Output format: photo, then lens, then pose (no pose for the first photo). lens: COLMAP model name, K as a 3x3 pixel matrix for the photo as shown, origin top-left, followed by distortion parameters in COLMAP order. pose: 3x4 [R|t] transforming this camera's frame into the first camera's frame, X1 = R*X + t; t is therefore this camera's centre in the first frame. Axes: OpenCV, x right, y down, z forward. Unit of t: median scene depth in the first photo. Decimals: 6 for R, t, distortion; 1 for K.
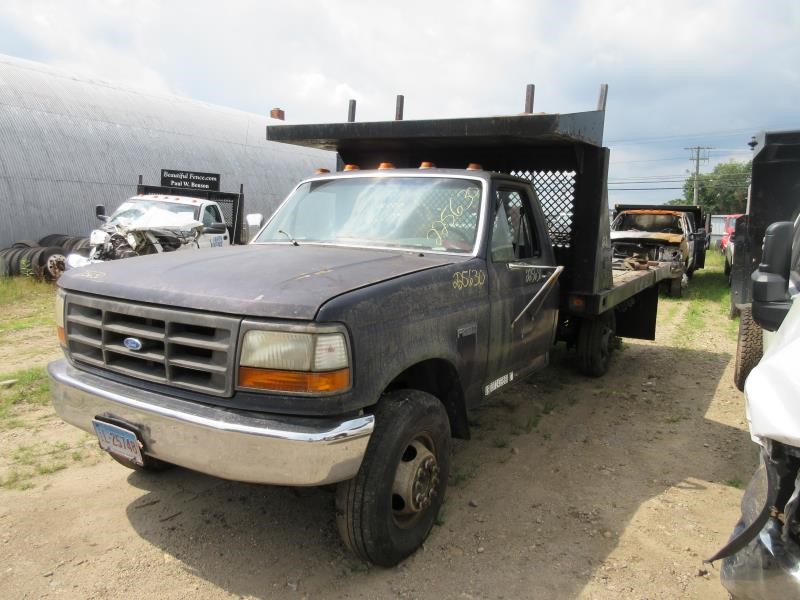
lens RADIAL K [[595.8, 0, 400.0], [0, 595.8, 300.0], [0, 0, 1]] dist [-0.000536, 0.003666]
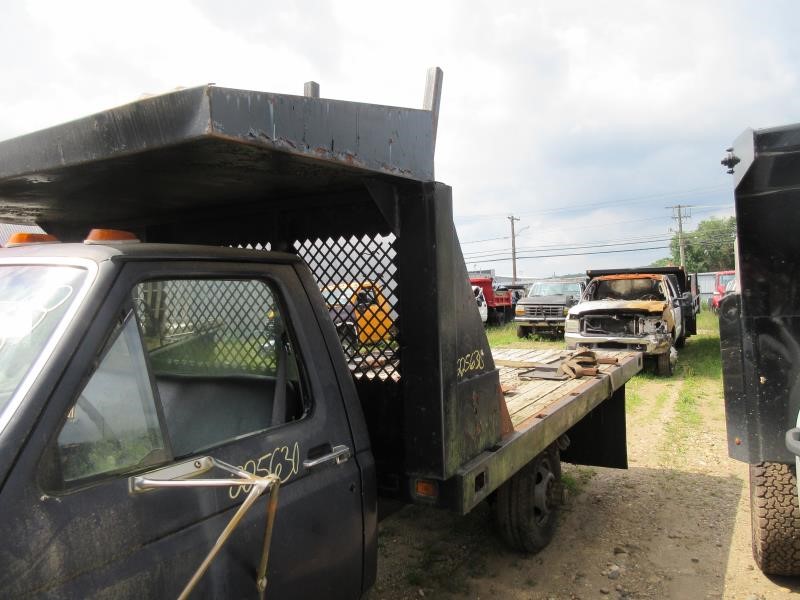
lens RADIAL K [[595.8, 0, 400.0], [0, 595.8, 300.0], [0, 0, 1]] dist [-0.000536, 0.003666]
pose [[0.997975, -0.063204, 0.007171, 0.172553], [0.063604, 0.990128, -0.124903, -0.055784], [0.000794, 0.125106, 0.992143, 0.293847]]
